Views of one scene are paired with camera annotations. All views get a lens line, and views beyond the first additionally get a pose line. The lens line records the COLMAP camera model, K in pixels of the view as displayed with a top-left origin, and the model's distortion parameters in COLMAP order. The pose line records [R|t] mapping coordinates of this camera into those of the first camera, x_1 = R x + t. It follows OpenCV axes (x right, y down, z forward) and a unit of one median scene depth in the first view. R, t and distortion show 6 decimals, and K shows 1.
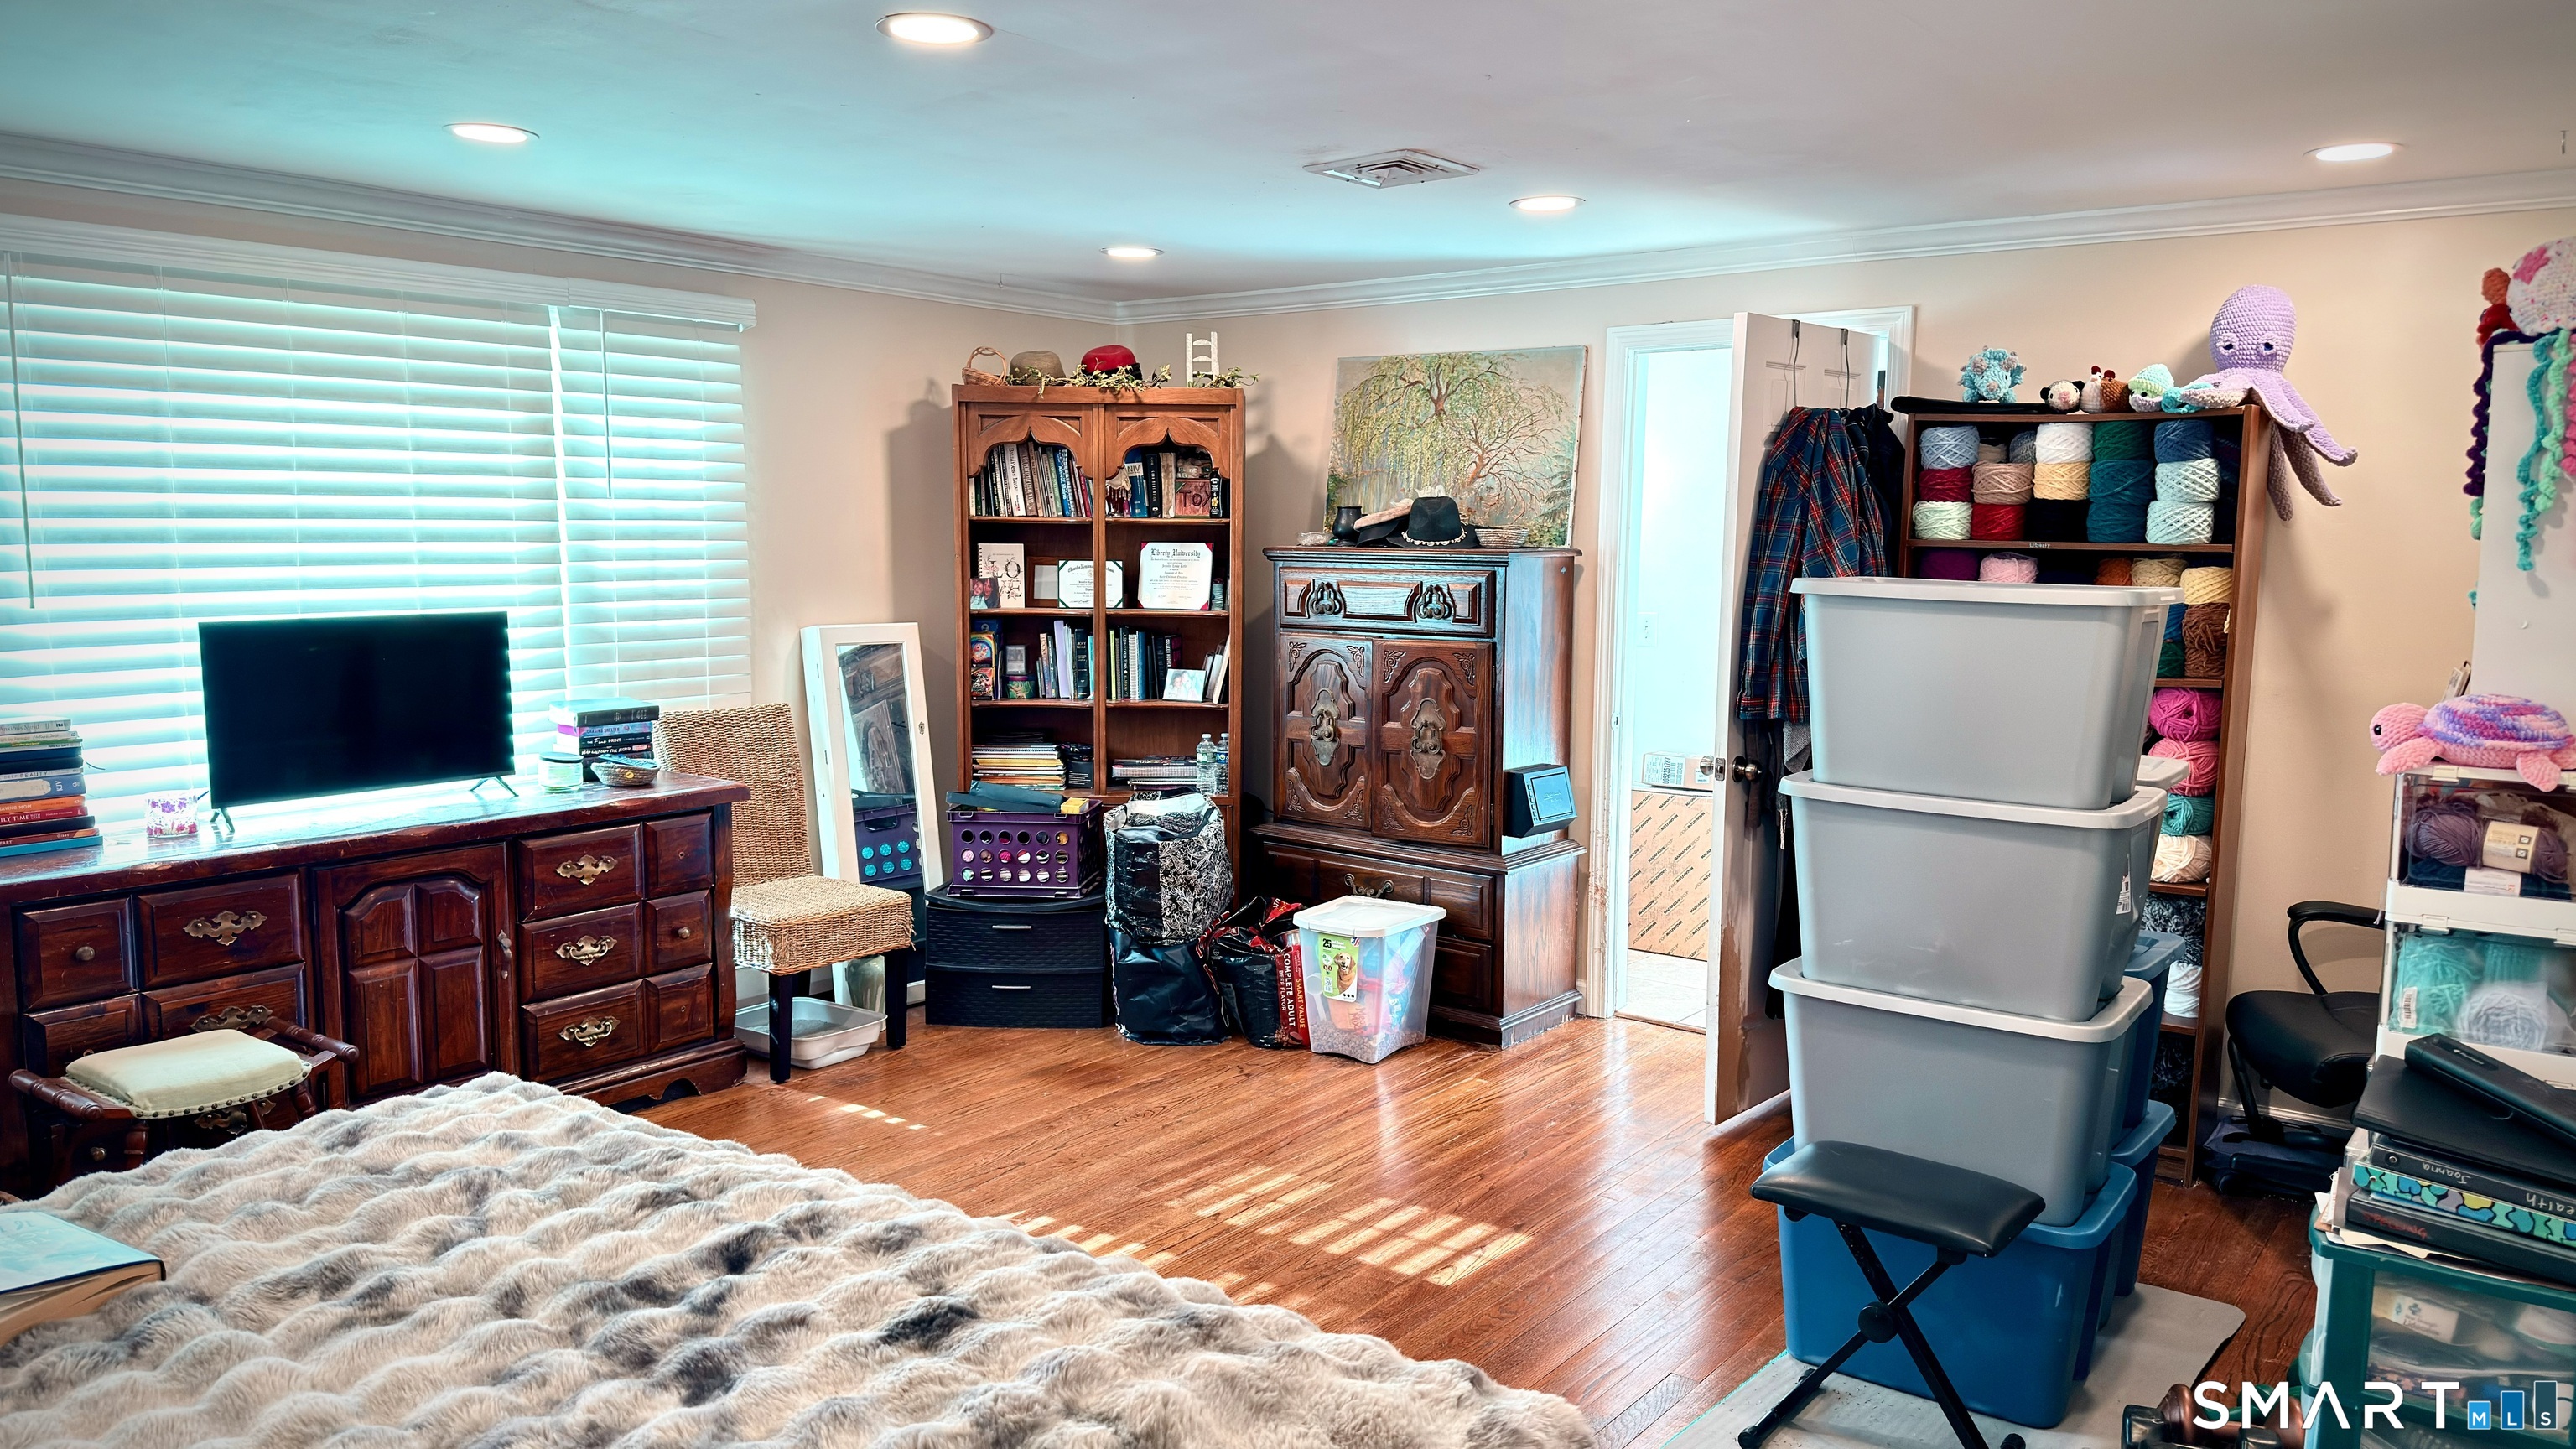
lens RADIAL K [[1758.2, 0, 1302.9], [0, 1758.2, 726.5], [0, 0, 1]] dist [0.122140, -0.200477]
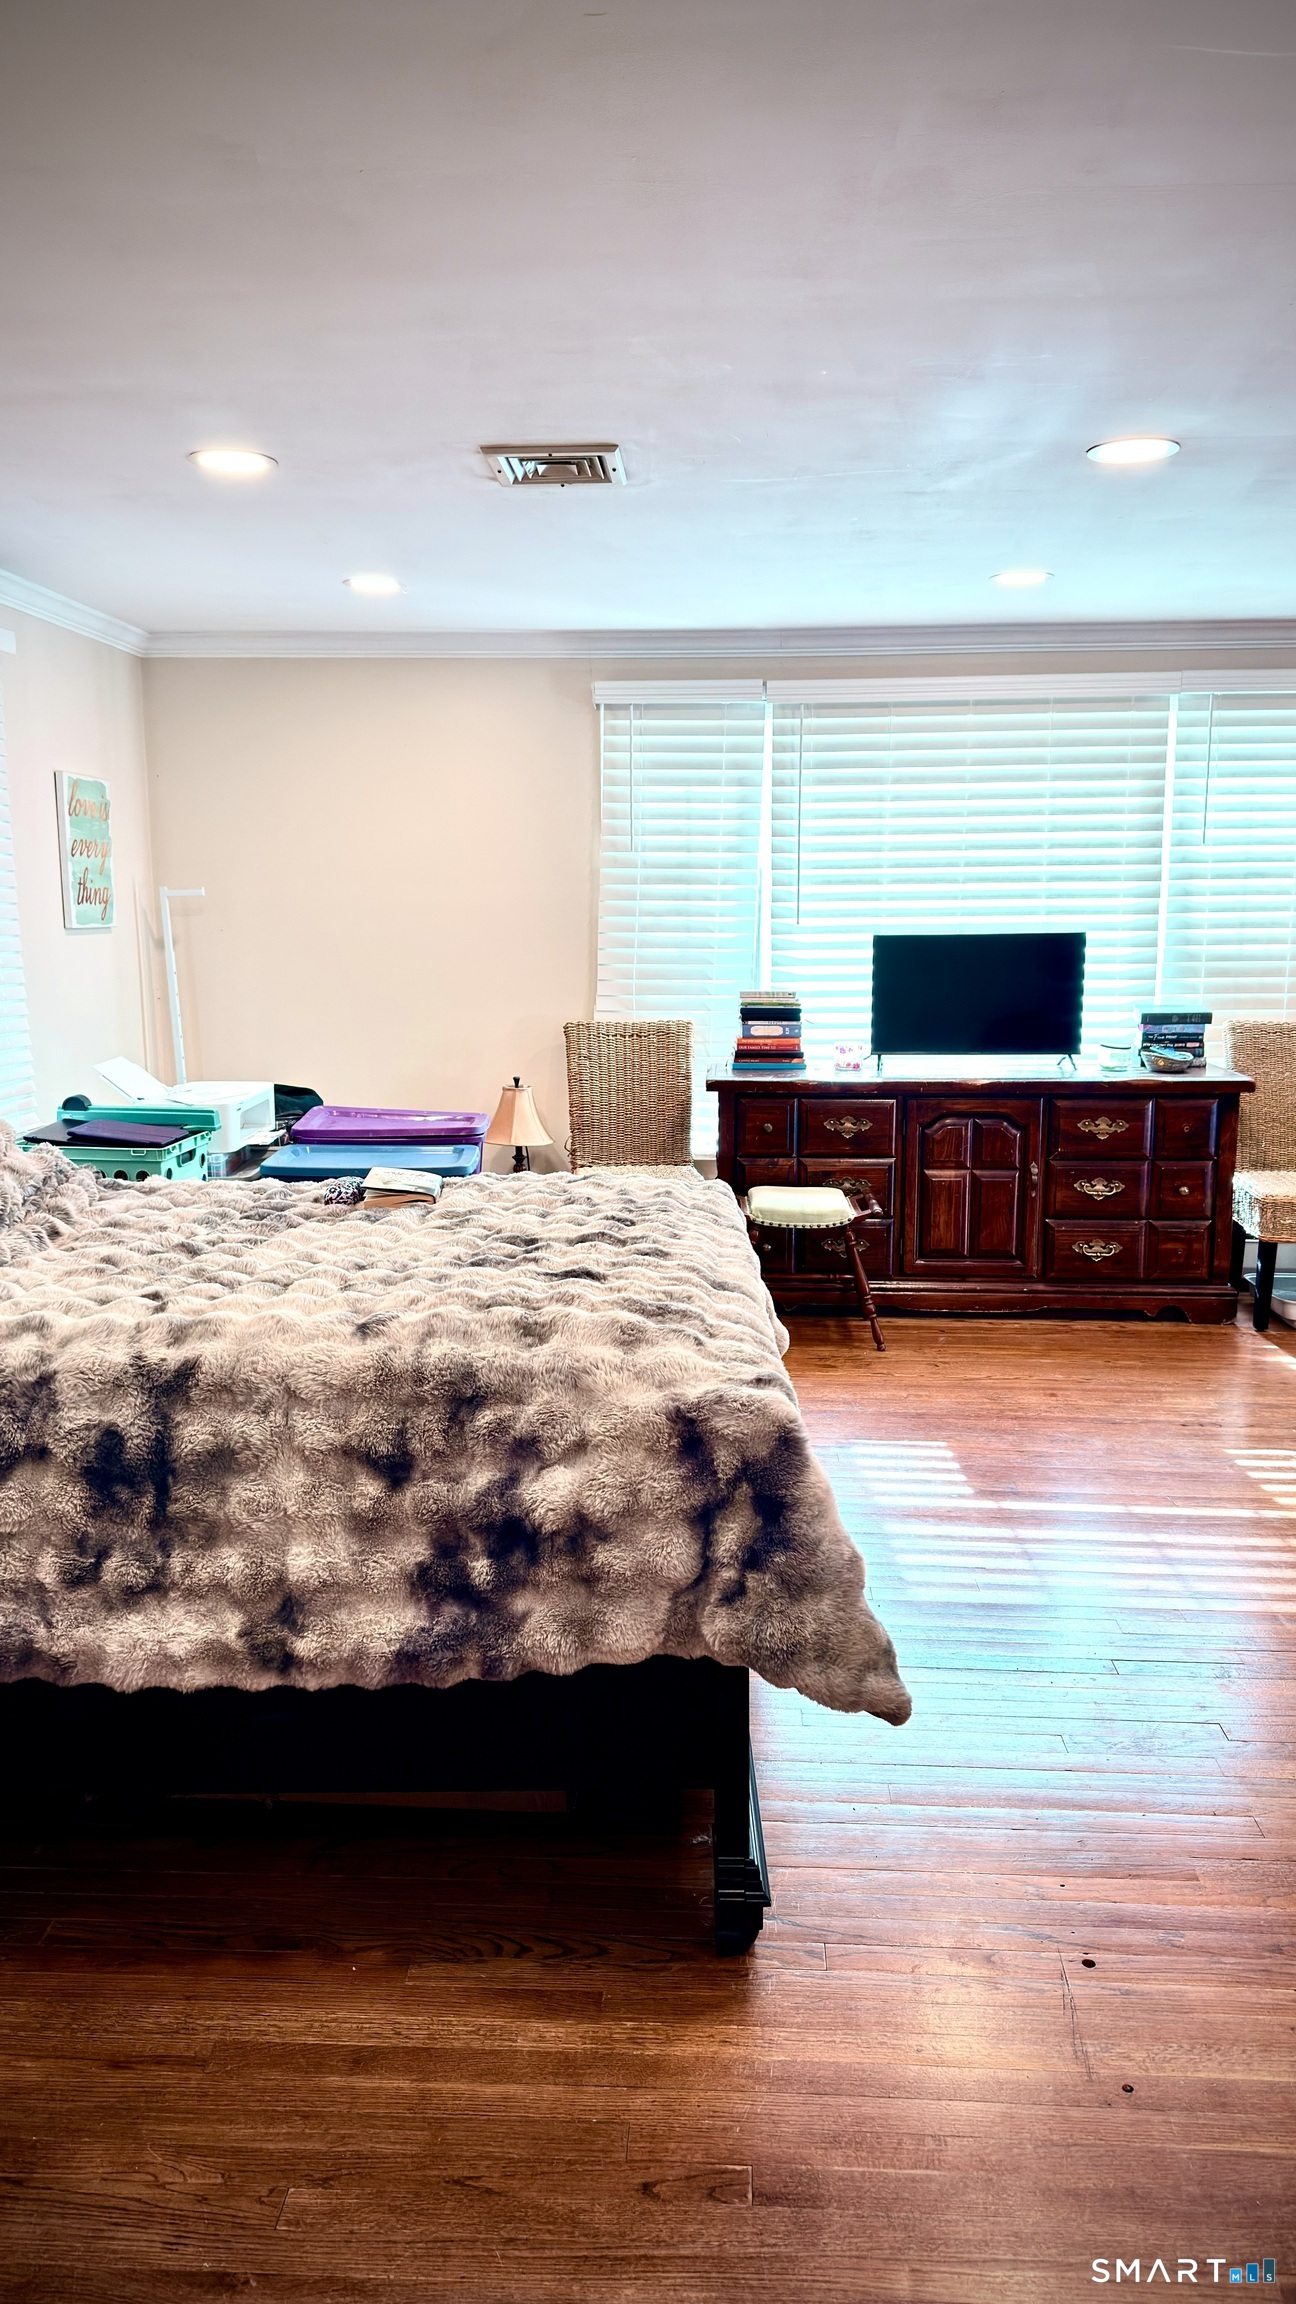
lens RADIAL K [[1583.6, 0, 650.3], [0, 1583.6, 1153.1], [0, 0, 1]] dist [0.152253, -0.239736]
pose [[0.564252, 0.123823, -0.816264, 0.355409], [-0.086245, 0.992120, 0.090882, 0.017856], [0.821086, 0.019119, 0.570485, 0.039951]]
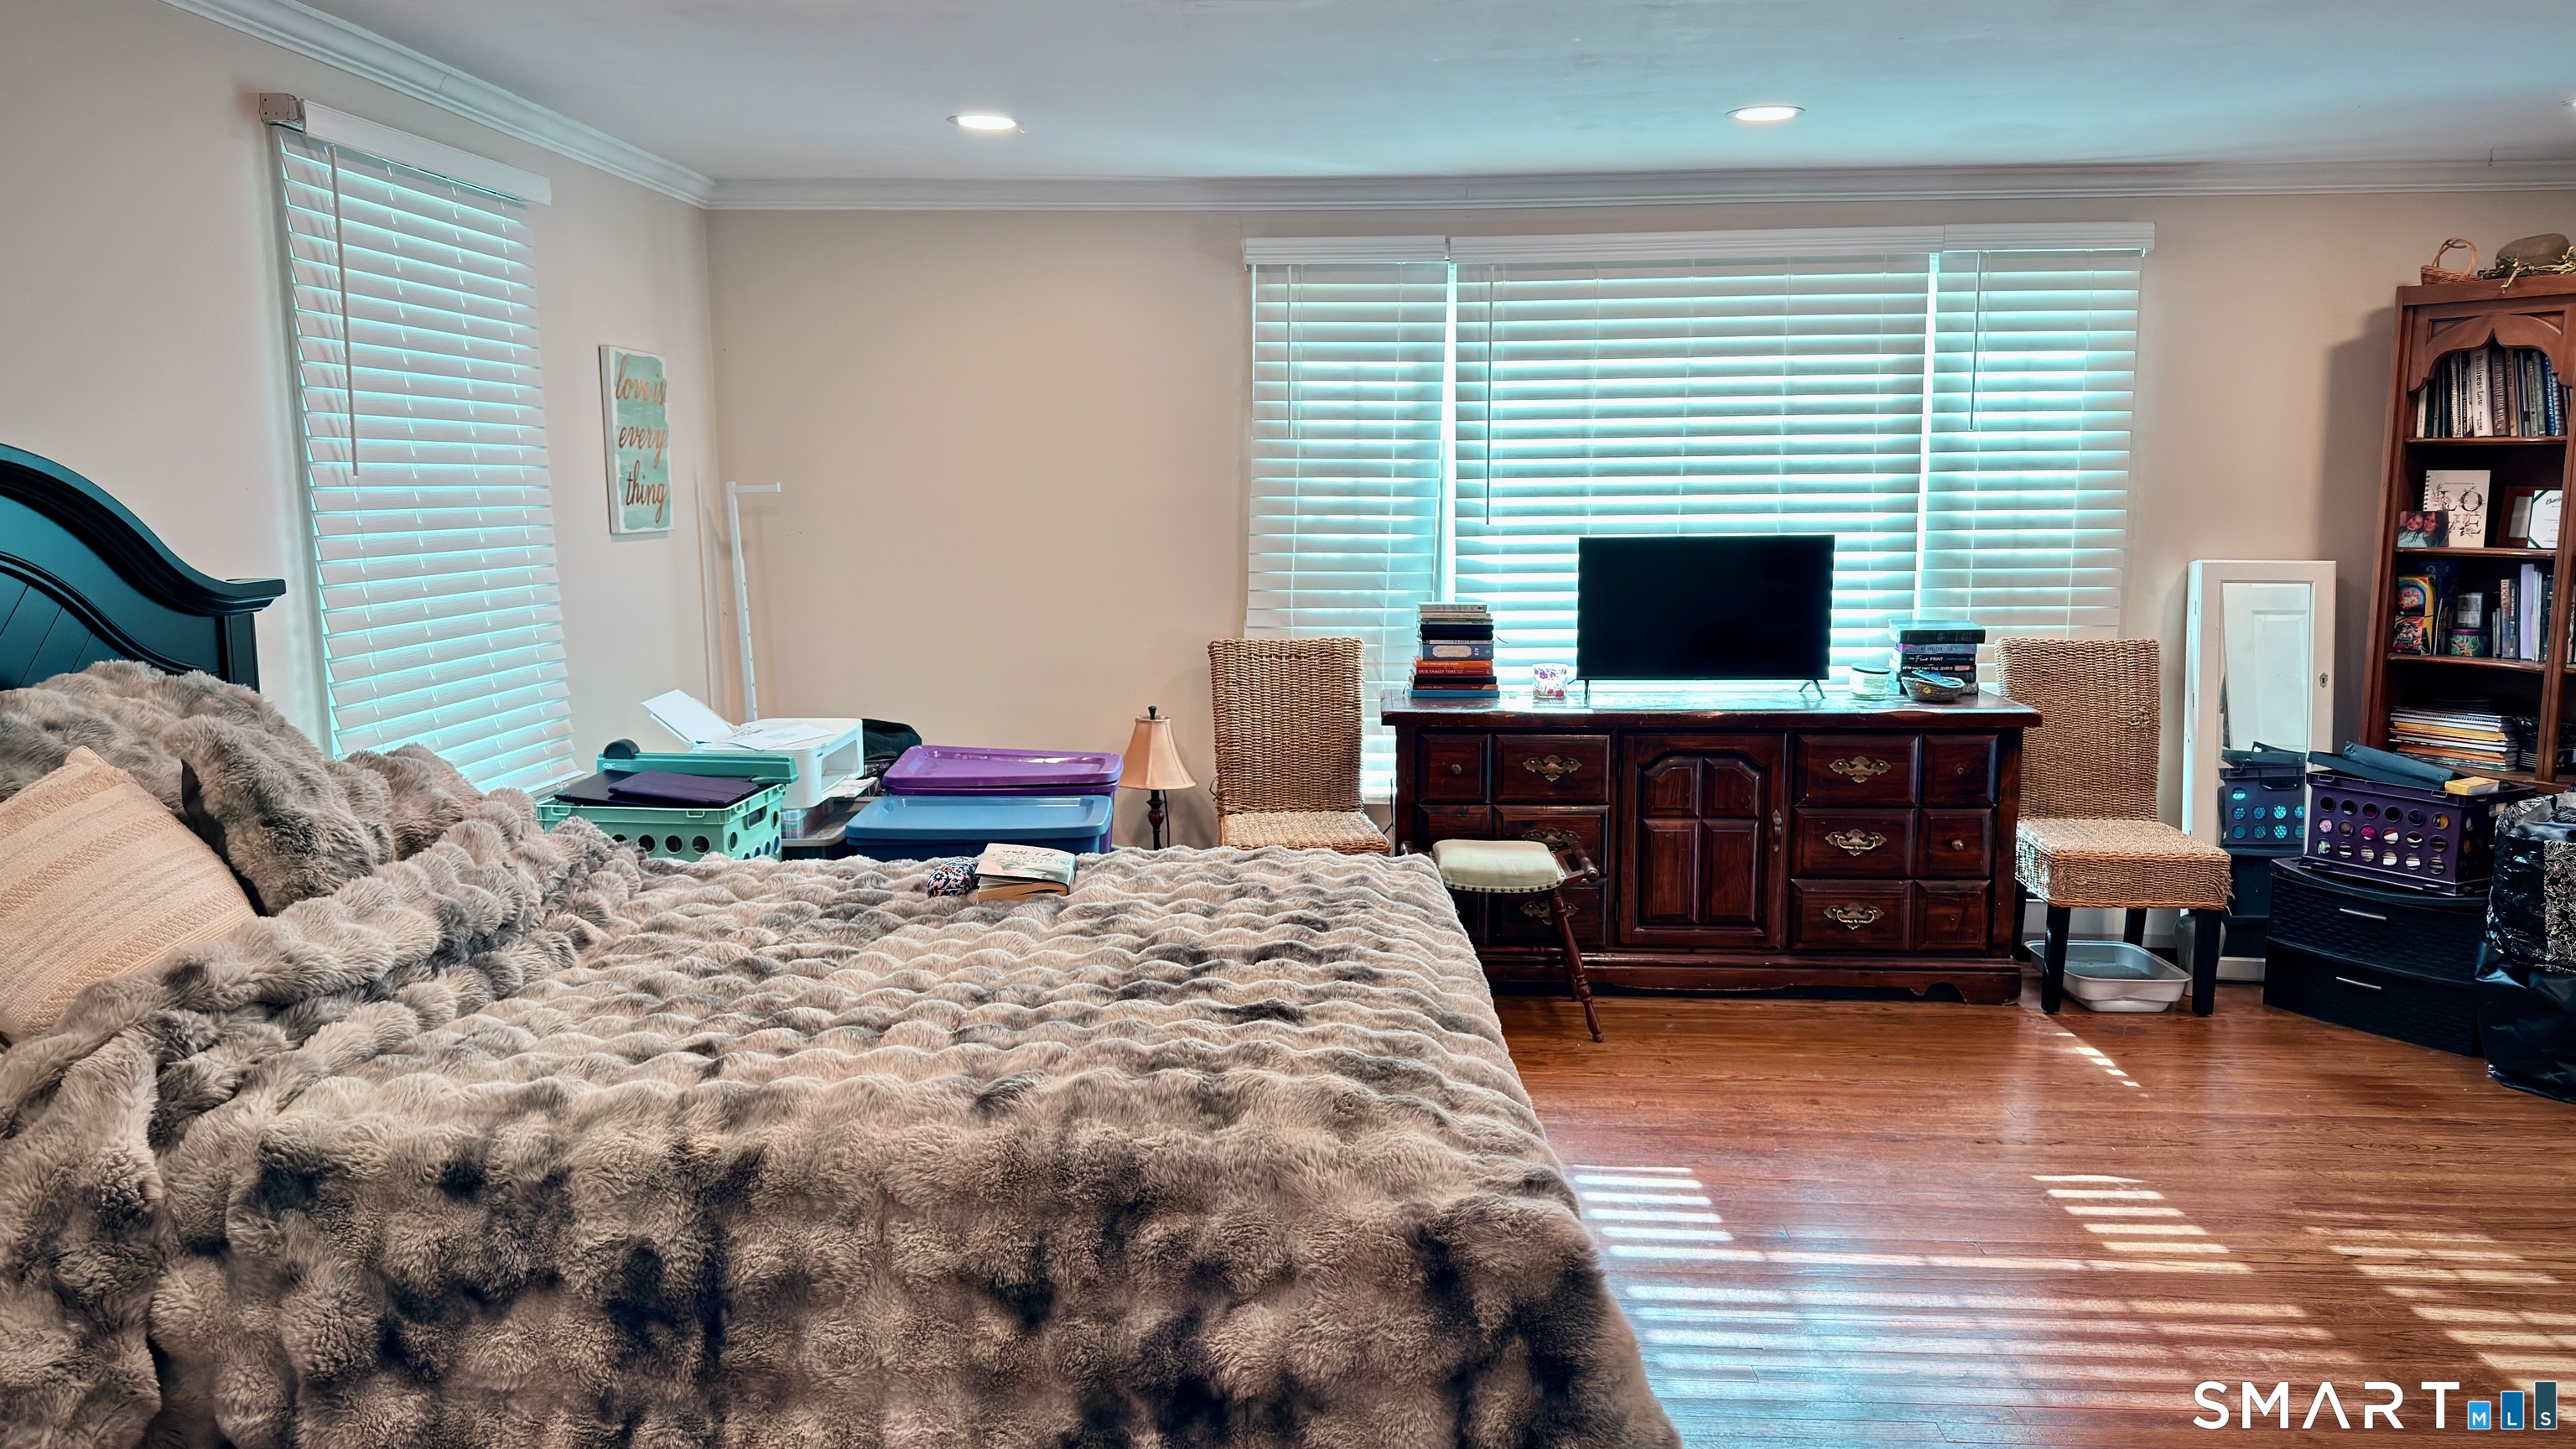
lens RADIAL K [[1770.6, 0, 1289.6], [0, 1770.6, 724.1], [0, 0, 1]] dist [0.152253, -0.239736]
pose [[0.568968, 0.105474, -0.815567, 0.278357], [-0.084214, 0.994000, 0.069799, 0.004067], [0.818036, 0.028969, 0.574437, 0.066795]]
